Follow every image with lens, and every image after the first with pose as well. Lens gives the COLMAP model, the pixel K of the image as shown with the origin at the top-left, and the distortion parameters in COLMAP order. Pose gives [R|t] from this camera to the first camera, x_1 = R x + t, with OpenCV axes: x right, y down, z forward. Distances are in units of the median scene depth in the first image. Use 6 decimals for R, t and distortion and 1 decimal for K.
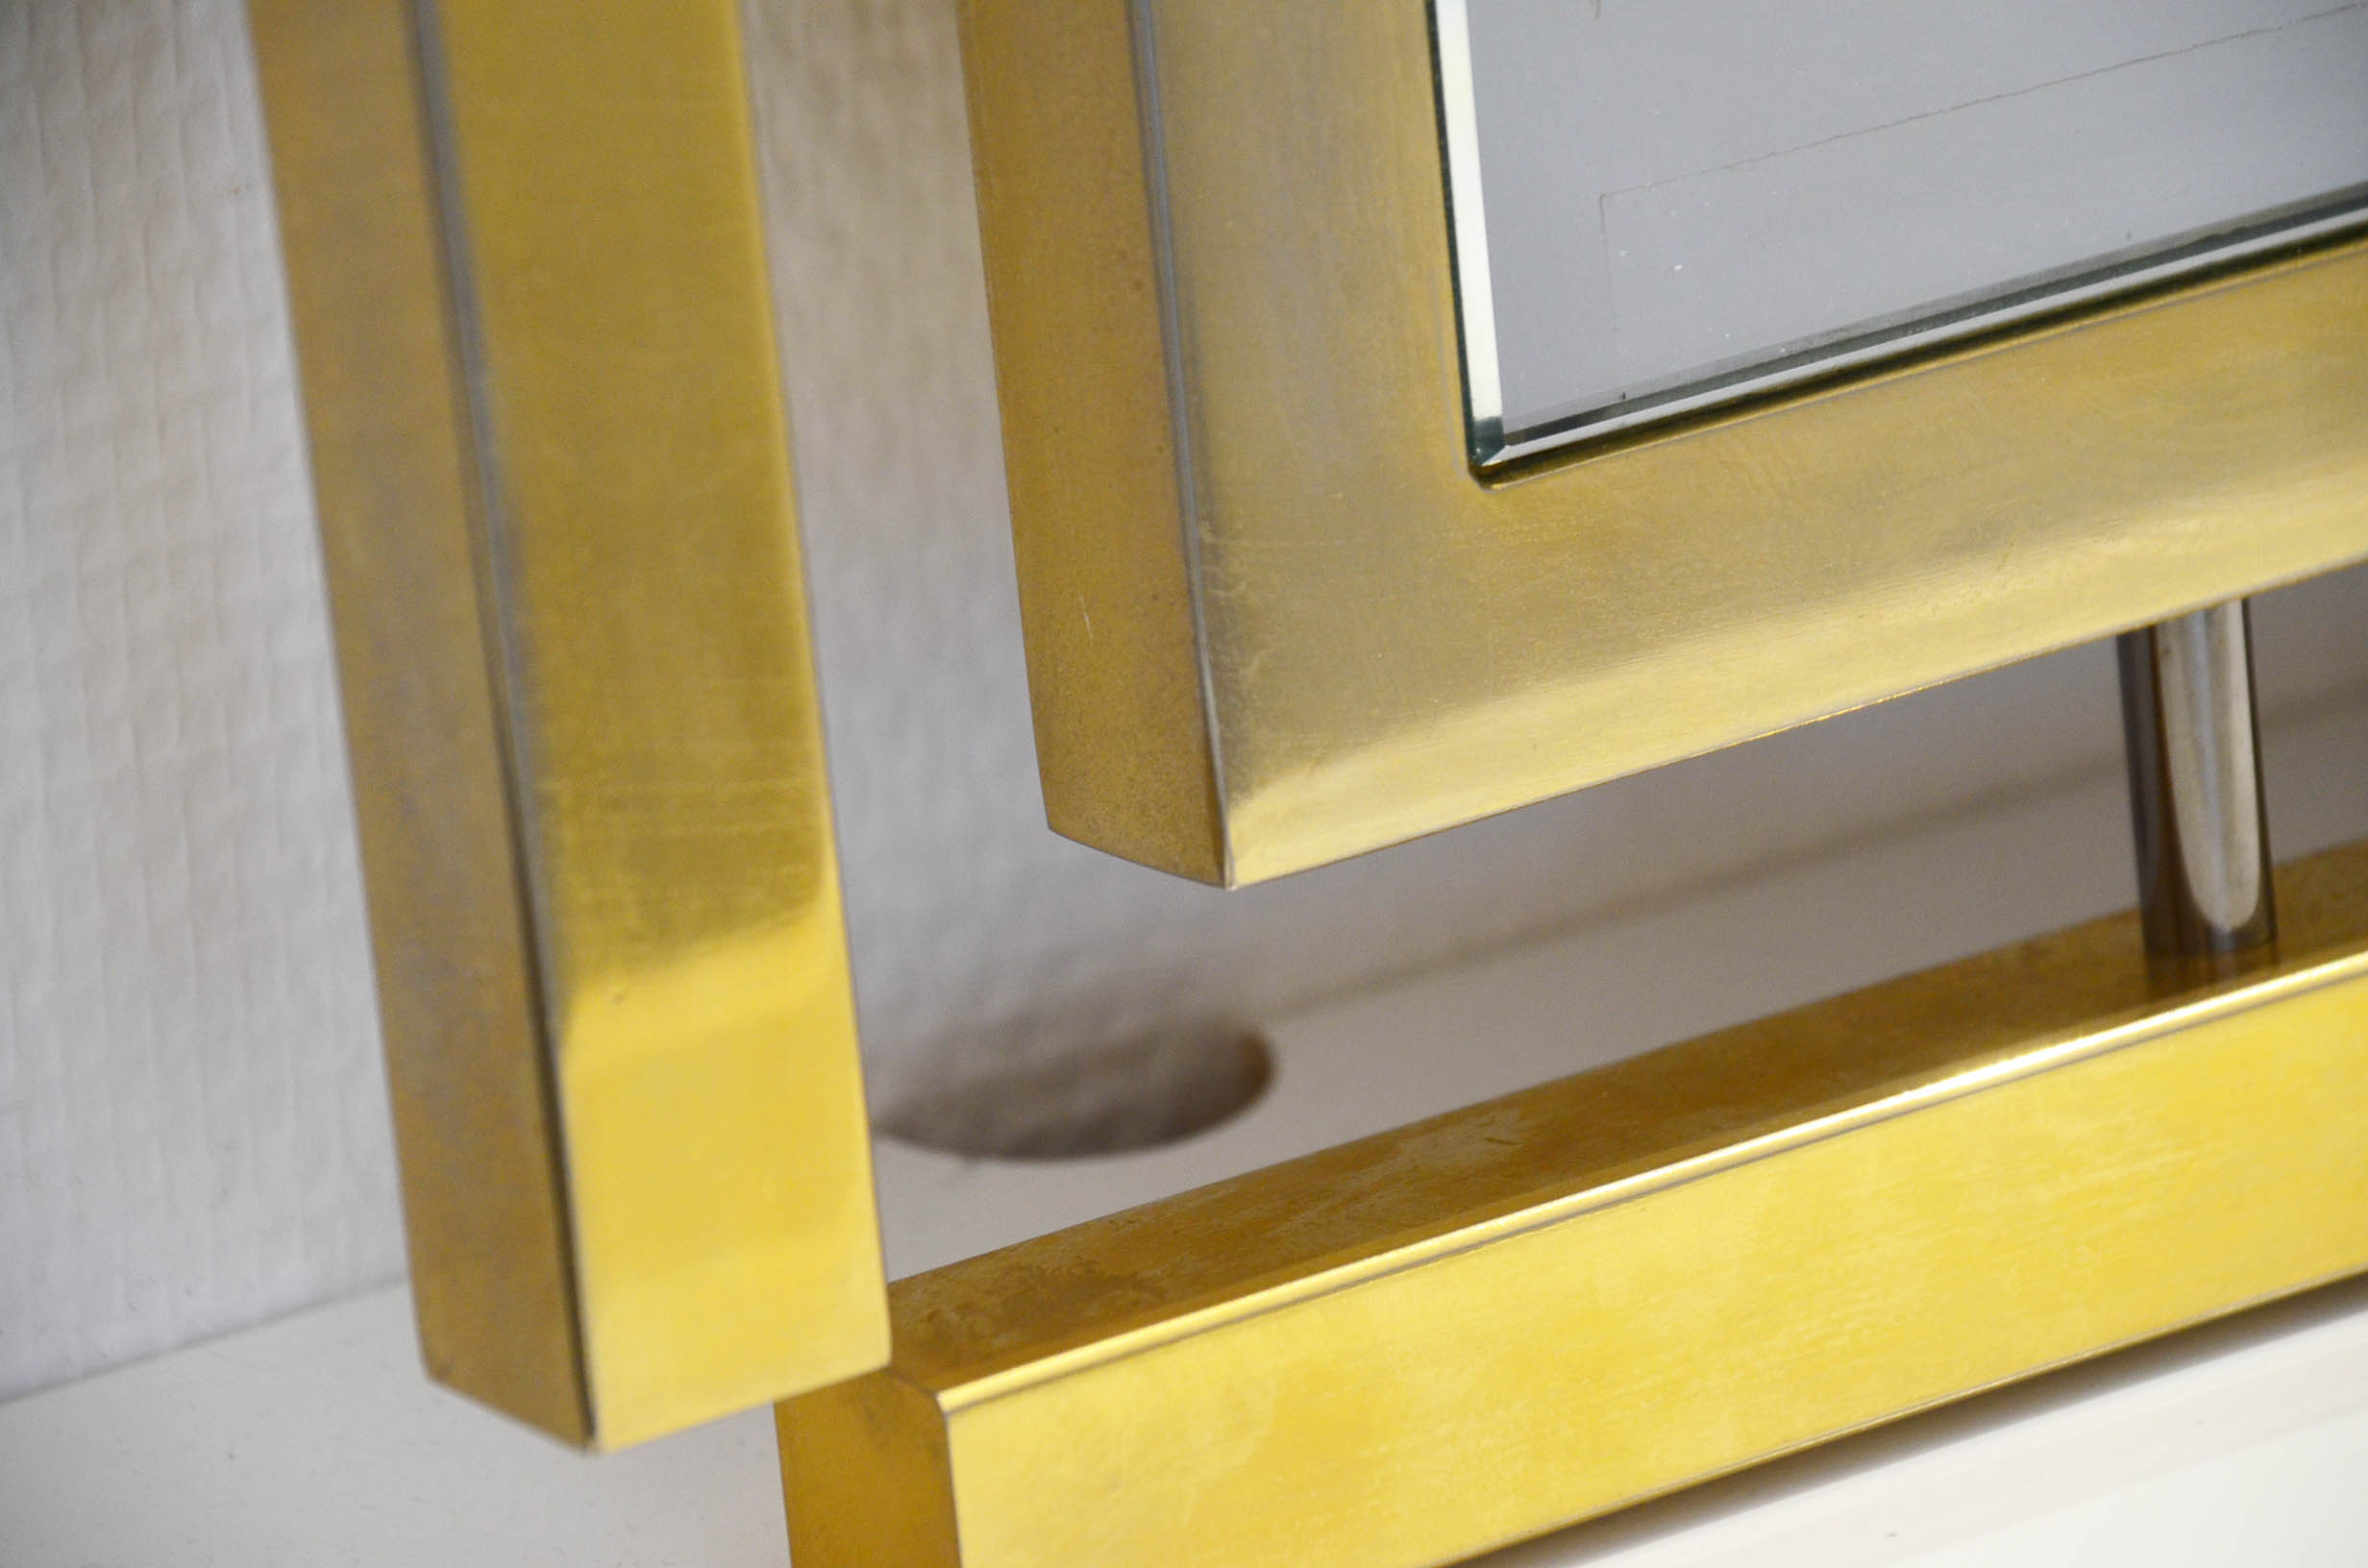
lens RADIAL K [[11766.5, 0, 1208.6], [0, 11766.5, 870.7], [0, 0, 1]] dist [1.561746, 0.000000]
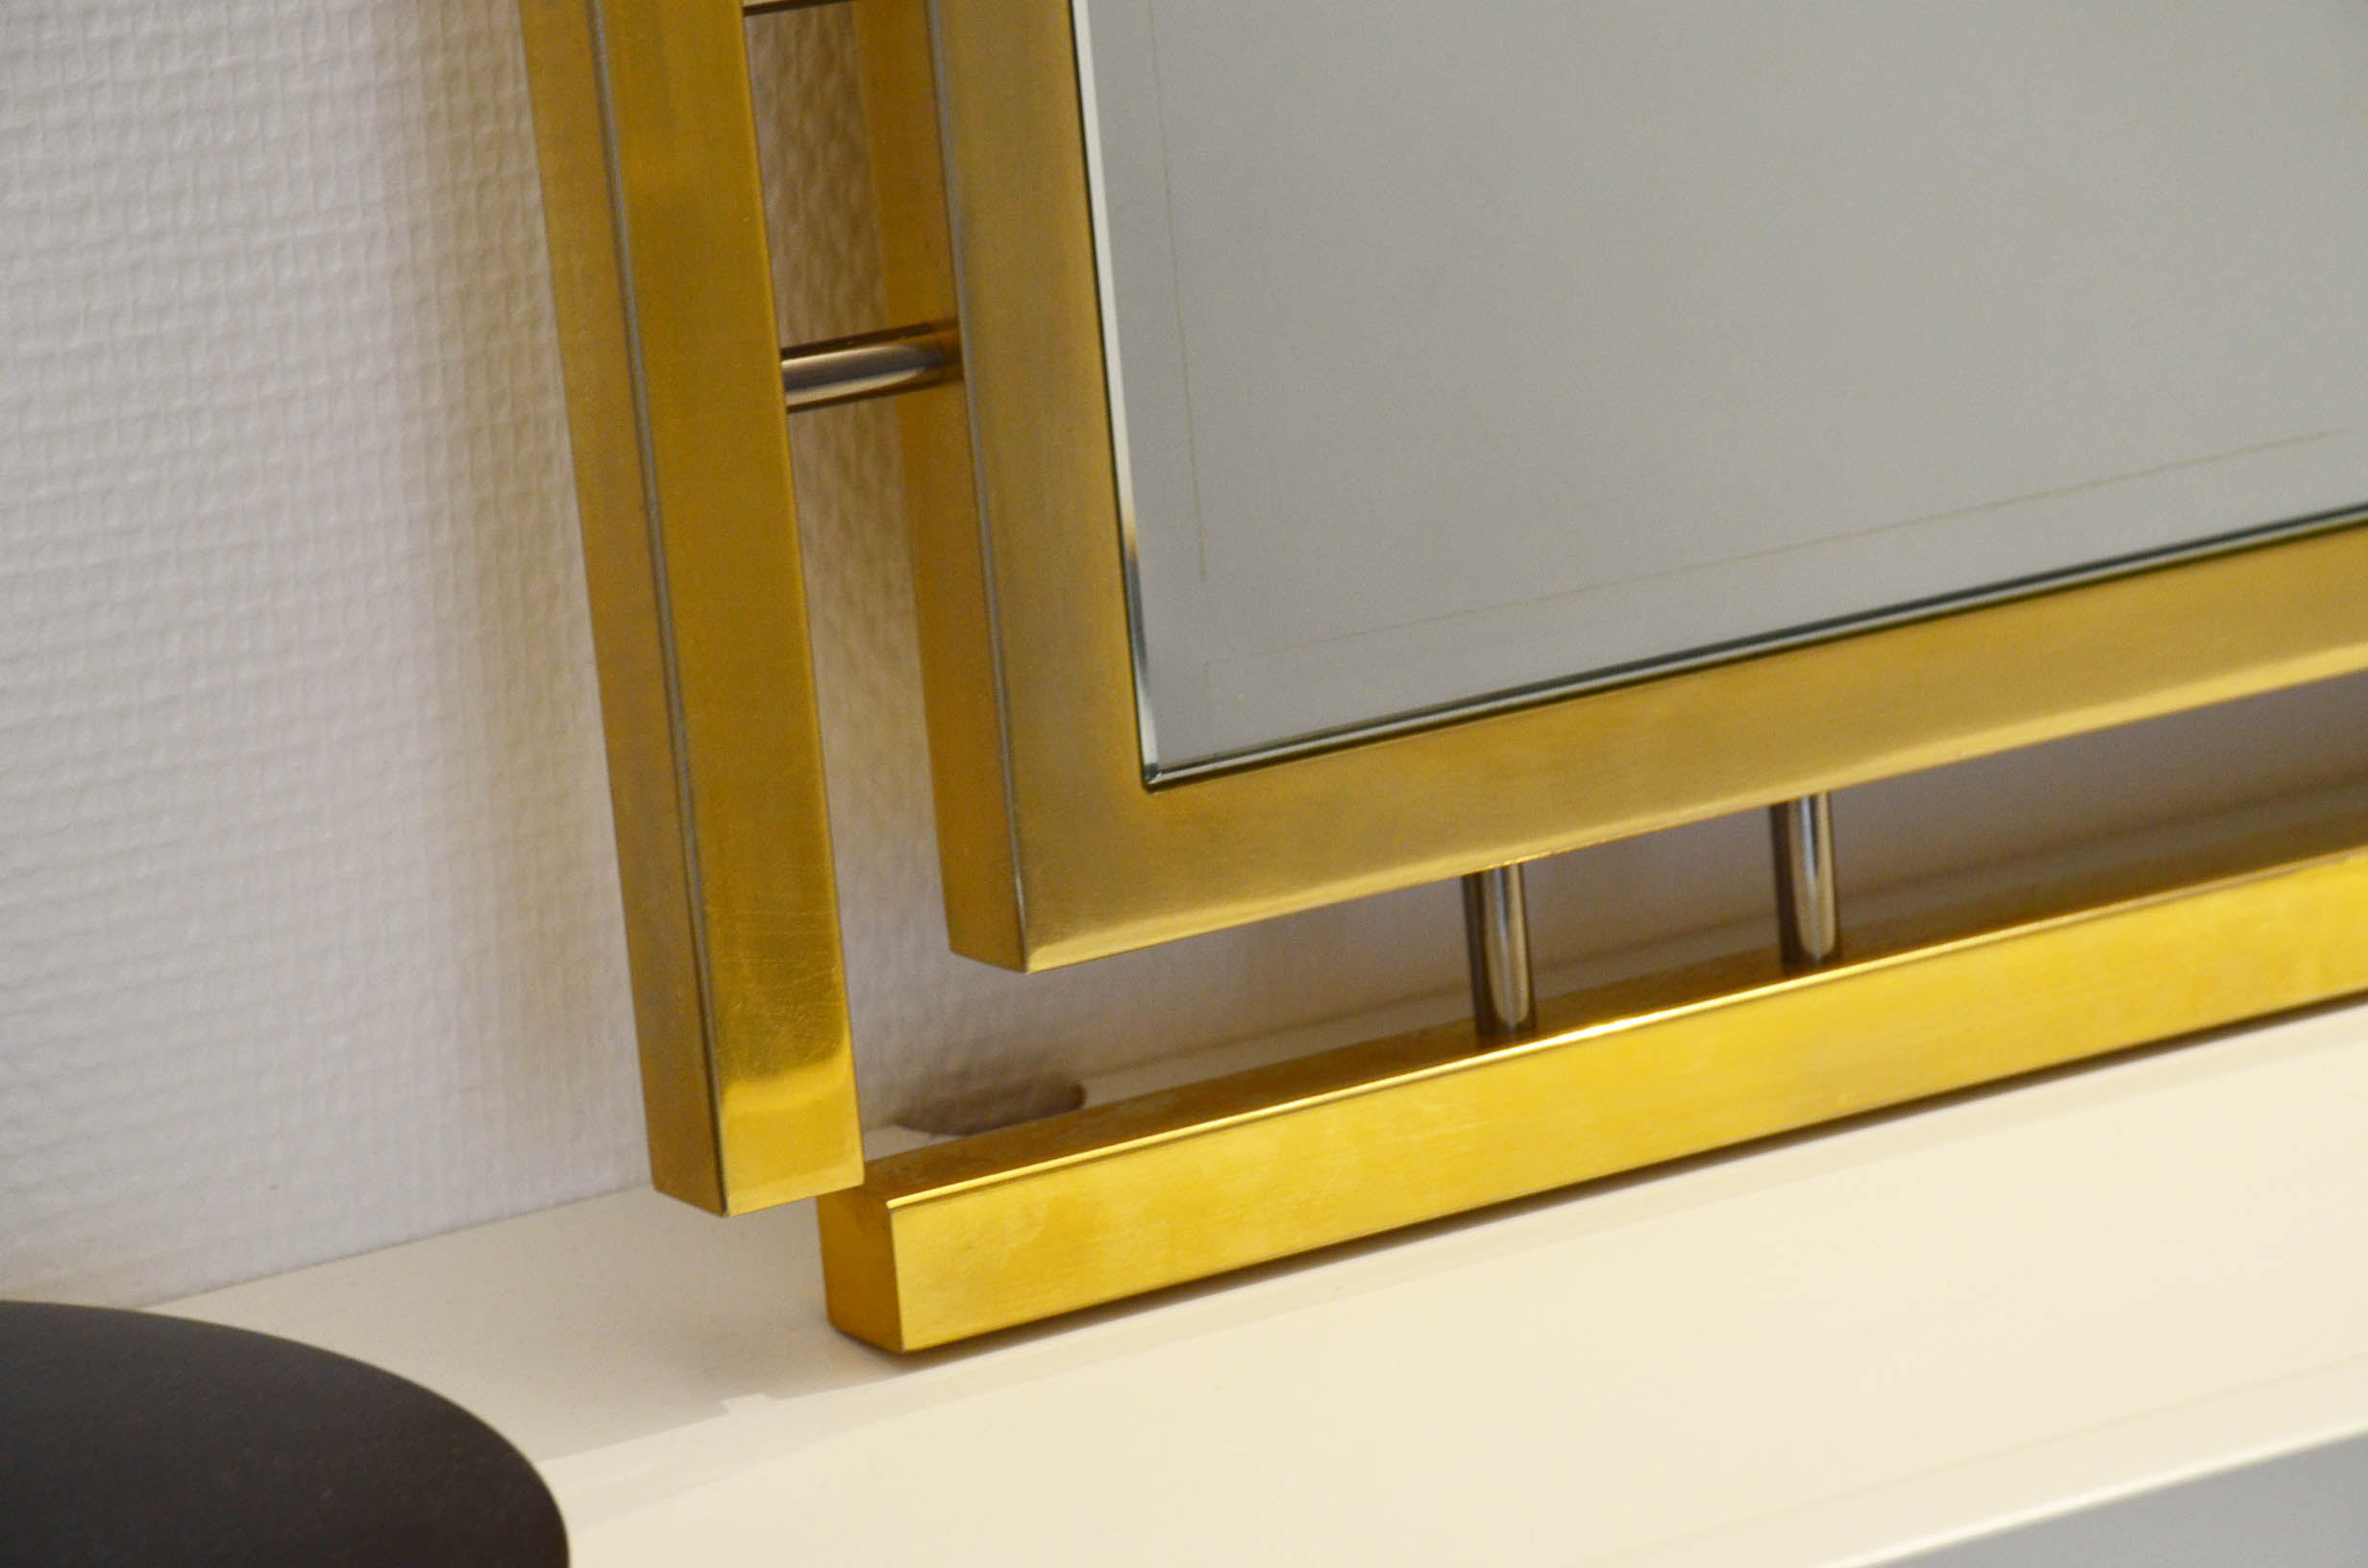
lens RADIAL K [[7933.4, 0, 1180.3], [0, 7933.4, 782.4], [0, 0, 1]] dist [0.875967, 0.000000]
pose [[0.999373, 0.016552, -0.031290, 0.072601], [-0.018804, 0.997148, -0.073097, 0.070293], [0.029990, 0.073639, 0.996834, -0.449358]]
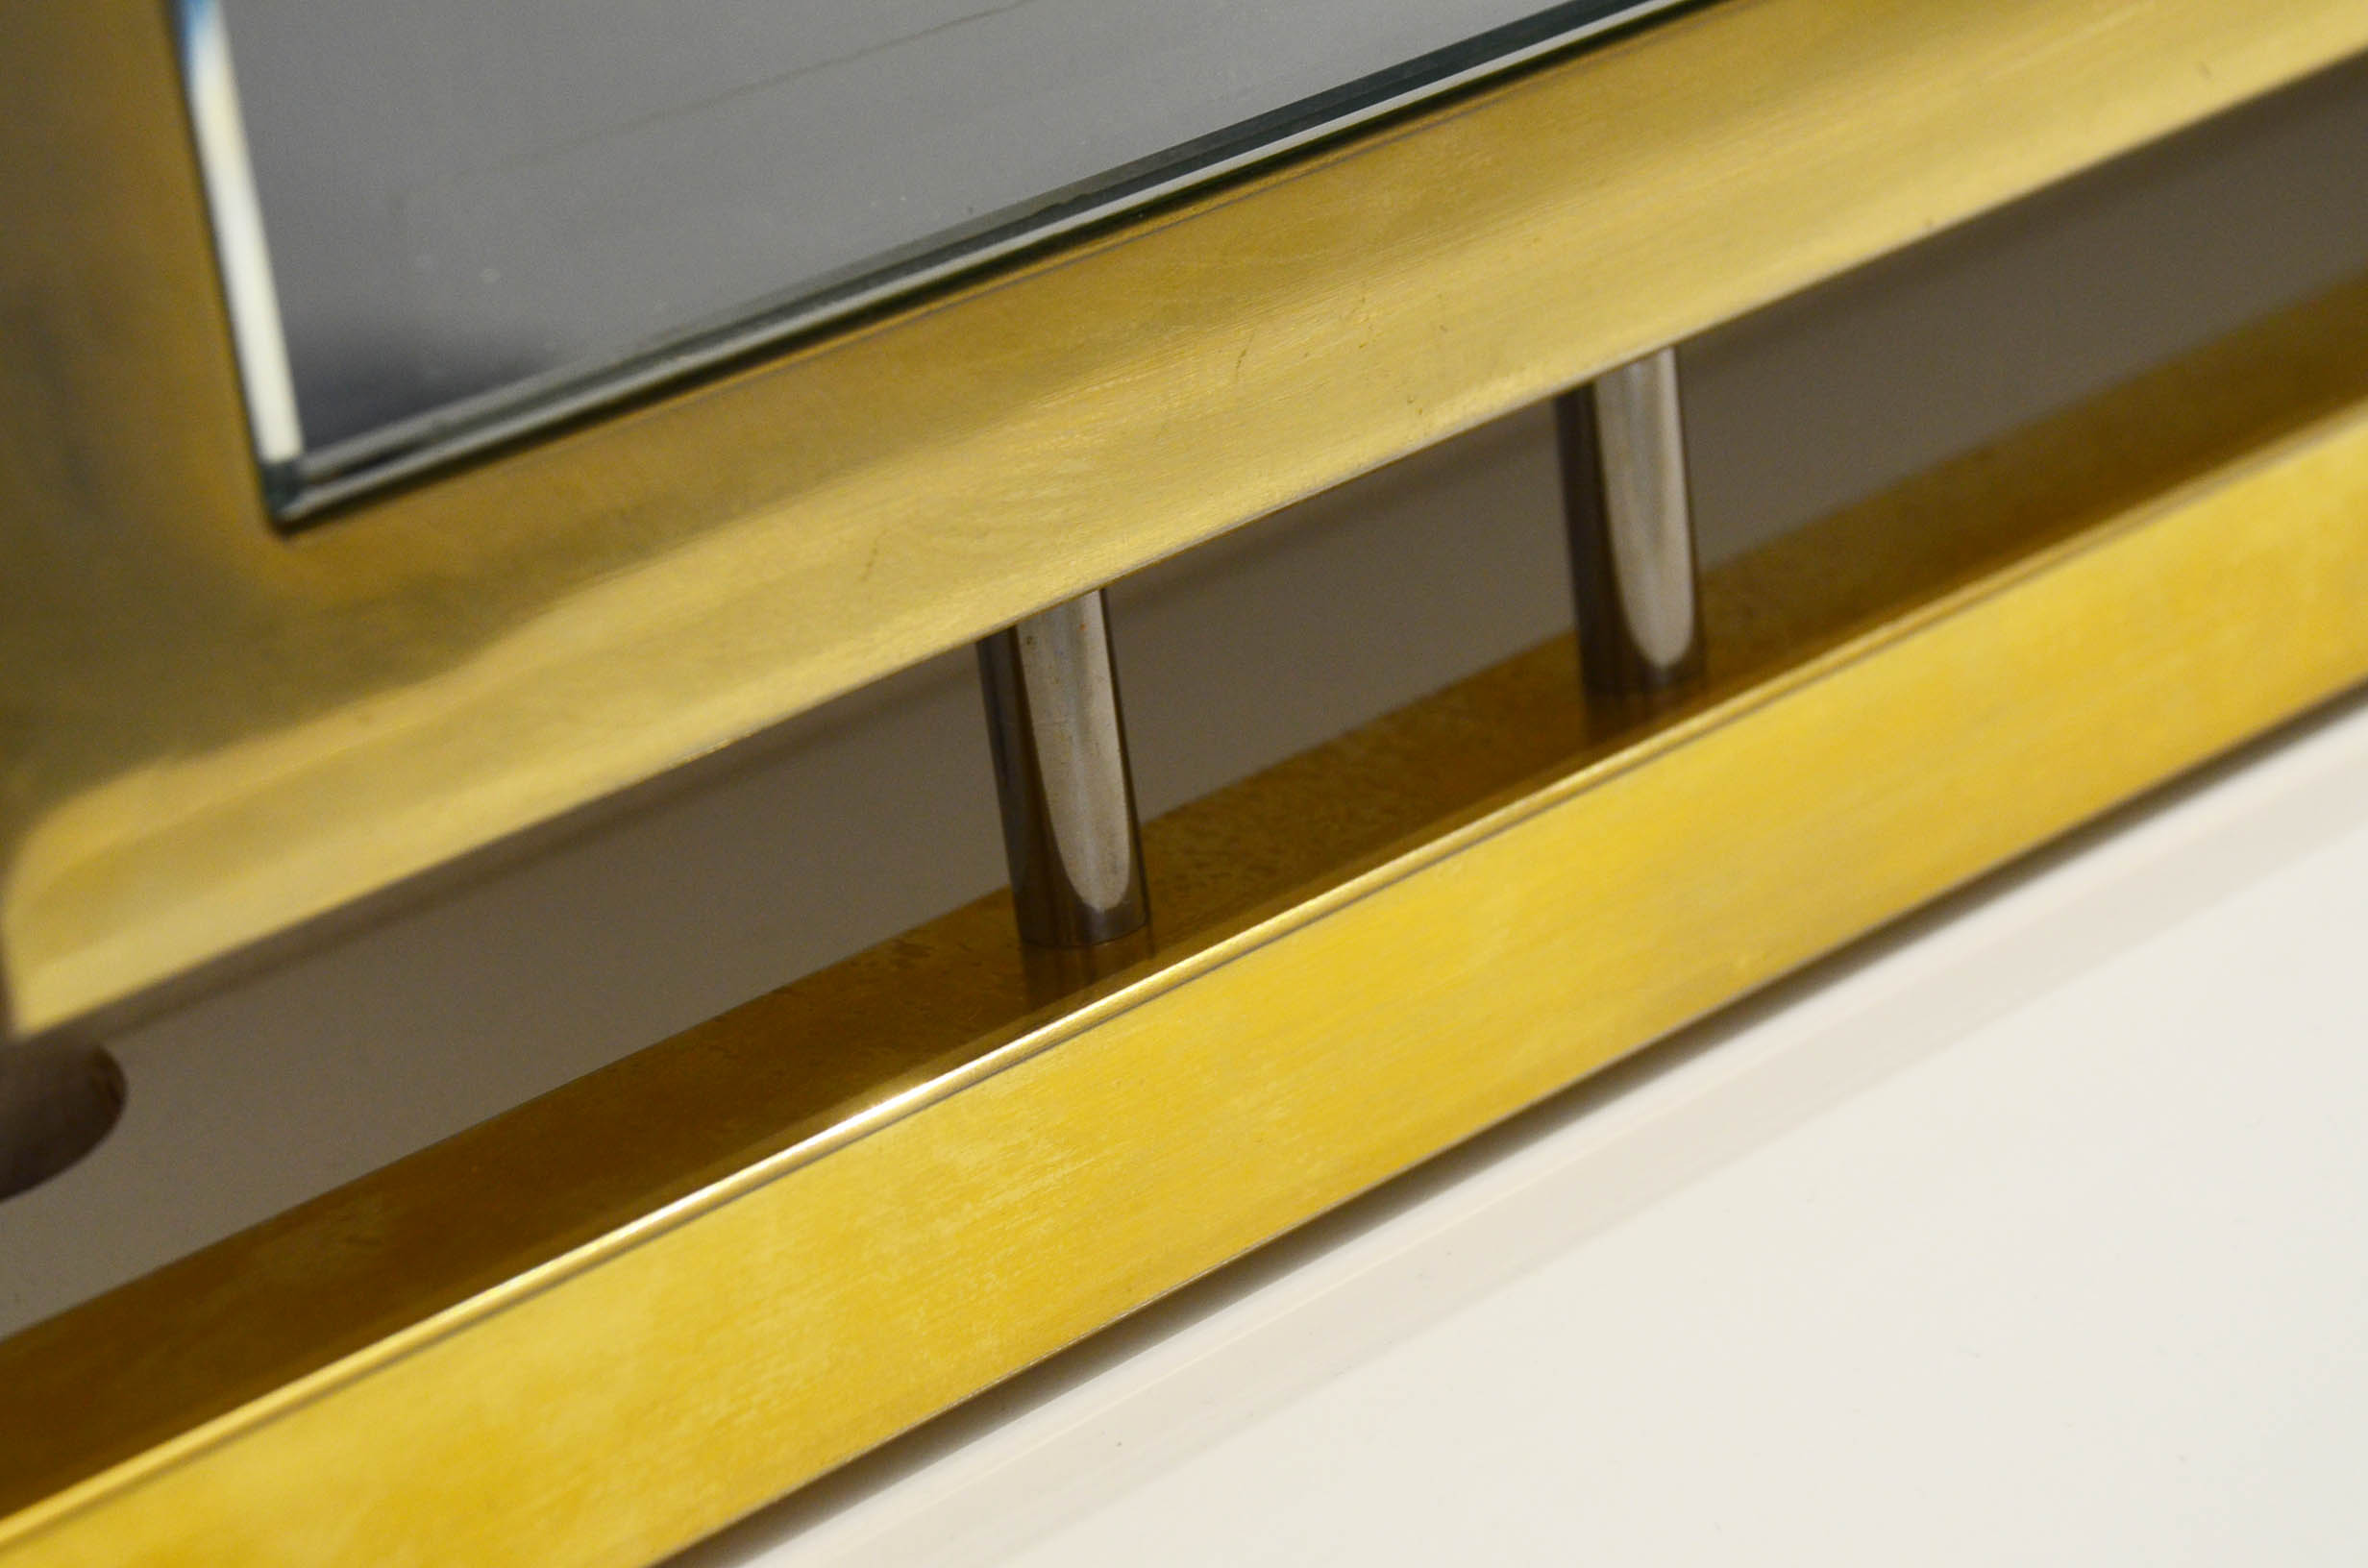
lens RADIAL K [[6225.7, 0, 1181.4], [0, 6225.7, 794.2], [0, 0, 1]] dist [0.312601, 0.000000]
pose [[0.985952, -0.075945, 0.148767, 0.017705], [0.068436, 0.996140, 0.054963, -0.033589], [-0.152367, -0.044010, 0.987344, 0.516898]]
